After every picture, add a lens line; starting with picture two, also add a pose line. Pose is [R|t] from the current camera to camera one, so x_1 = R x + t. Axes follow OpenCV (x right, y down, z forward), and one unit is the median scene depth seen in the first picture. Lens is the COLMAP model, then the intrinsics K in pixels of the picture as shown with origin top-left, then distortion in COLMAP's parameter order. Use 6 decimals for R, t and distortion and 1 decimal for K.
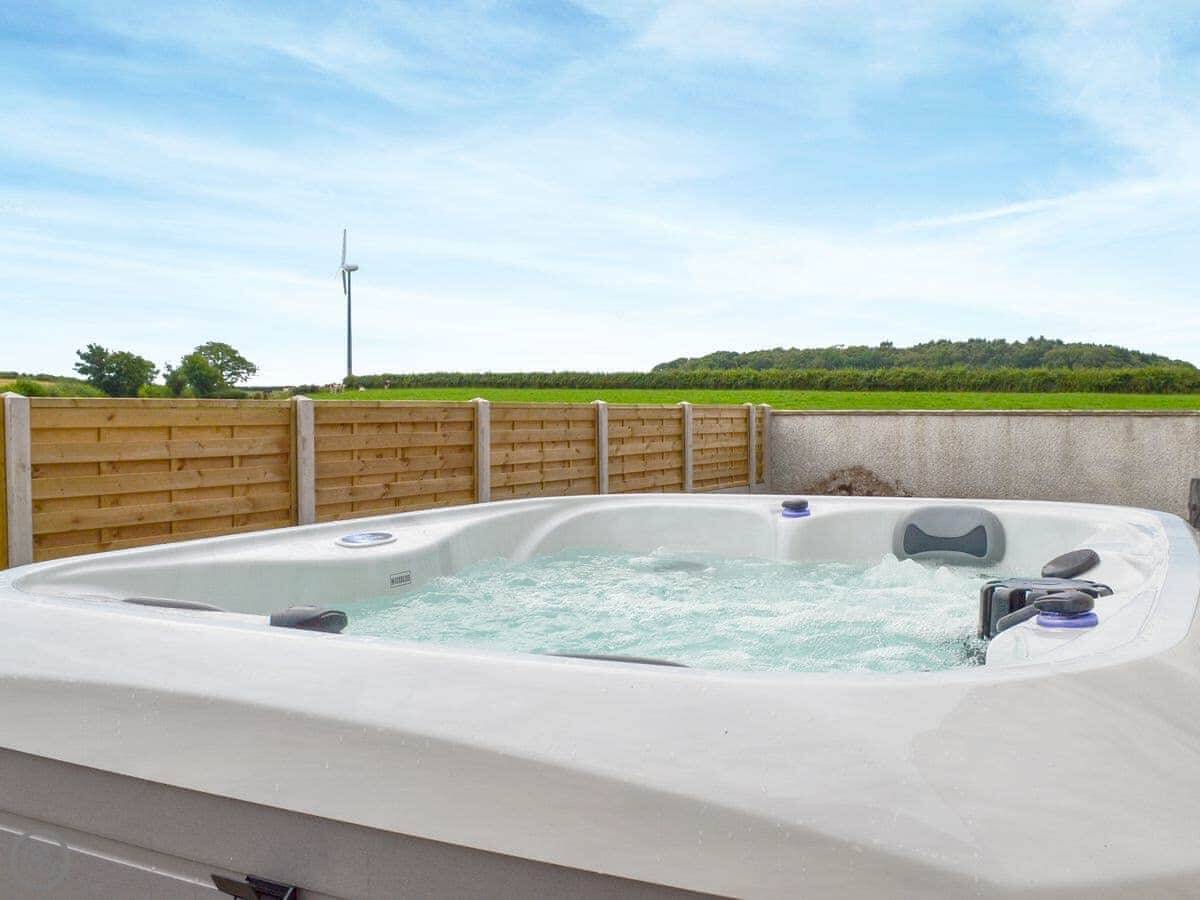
lens RADIAL K [[1136.1, 0, 600.0], [0, 1136.1, 450.0], [0, 0, 1]] dist [-0.082308, 0.011842]
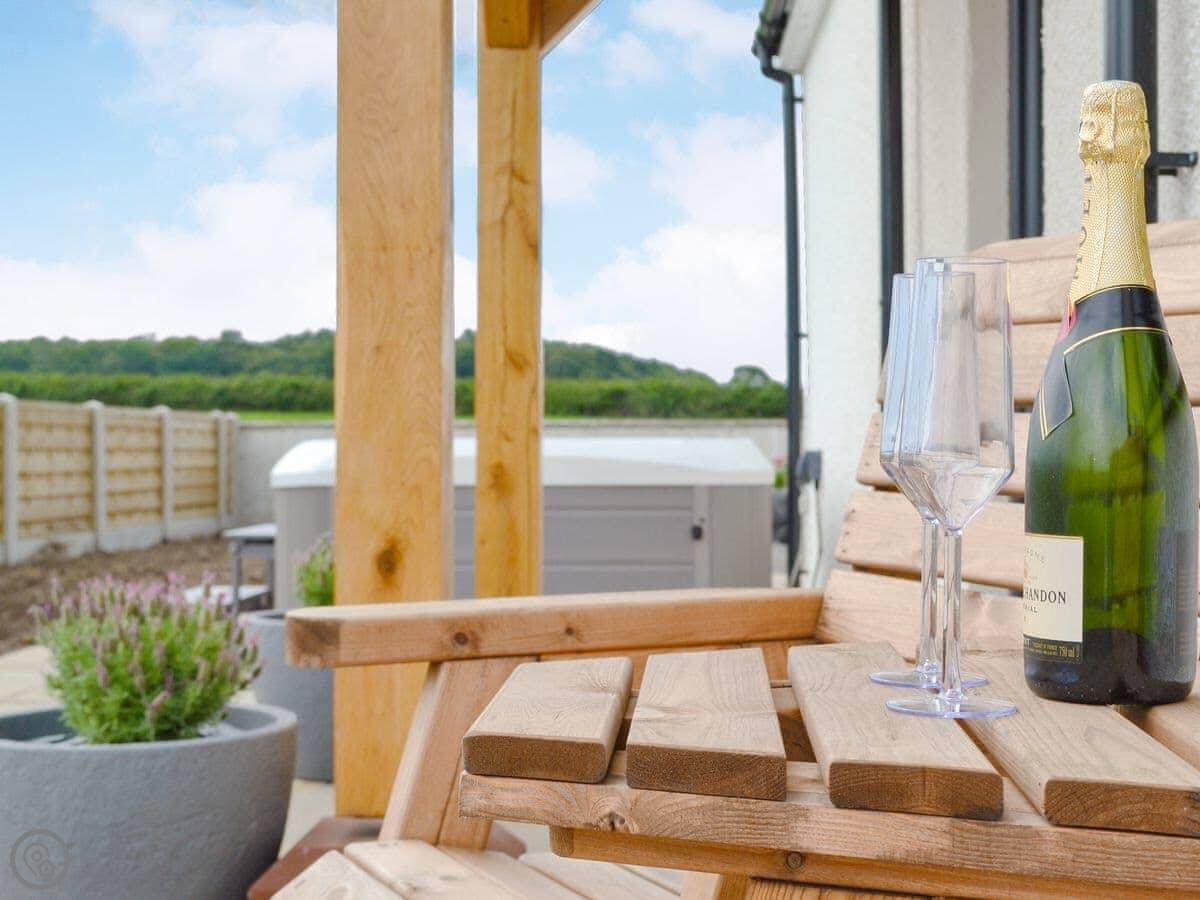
lens RADIAL K [[1136.1, 0, 600.0], [0, 1136.1, 450.0], [0, 0, 1]] dist [-0.082308, 0.011842]
pose [[0.931164, -0.004768, 0.364569, 0.215483], [0.005011, 0.999987, 0.000279, -0.032365], [-0.364566, 0.001567, 0.931176, 0.377470]]
